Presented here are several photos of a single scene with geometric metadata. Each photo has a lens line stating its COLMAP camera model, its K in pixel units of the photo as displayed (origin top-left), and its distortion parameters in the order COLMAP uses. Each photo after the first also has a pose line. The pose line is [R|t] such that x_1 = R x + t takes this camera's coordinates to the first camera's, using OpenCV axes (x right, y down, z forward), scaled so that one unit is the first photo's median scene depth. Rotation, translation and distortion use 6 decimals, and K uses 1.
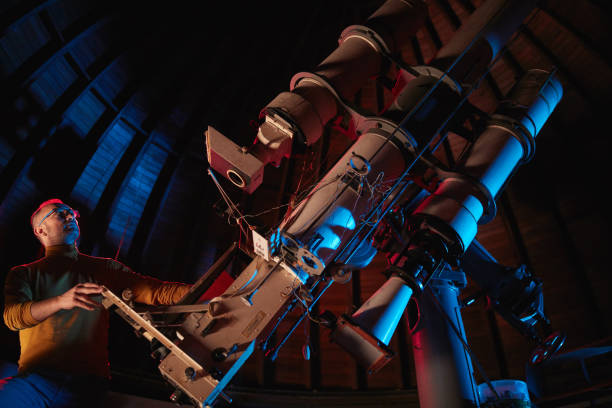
lens RADIAL K [[528.3, 0, 306.0], [0, 528.3, 204.0], [0, 0, 1]] dist [-0.005932, -0.015618]
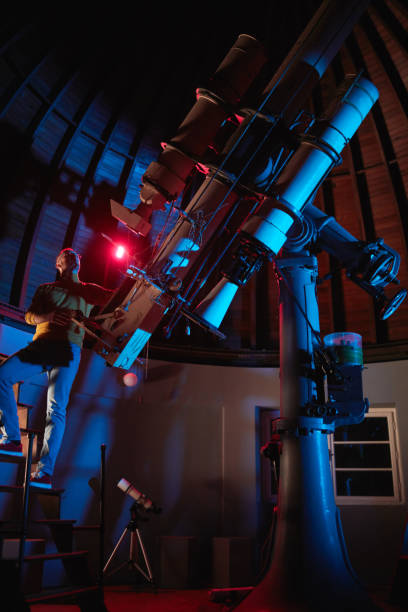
lens RADIAL K [[528.3, 0, 205.4], [0, 528.3, 303.7], [0, 0, 1]] dist [-0.005932, -0.015618]
pose [[0.878609, -0.126051, -0.460605, 0.746888], [0.235117, 0.953712, 0.187492, -0.079634], [0.415651, -0.273028, 0.867577, -0.323569]]
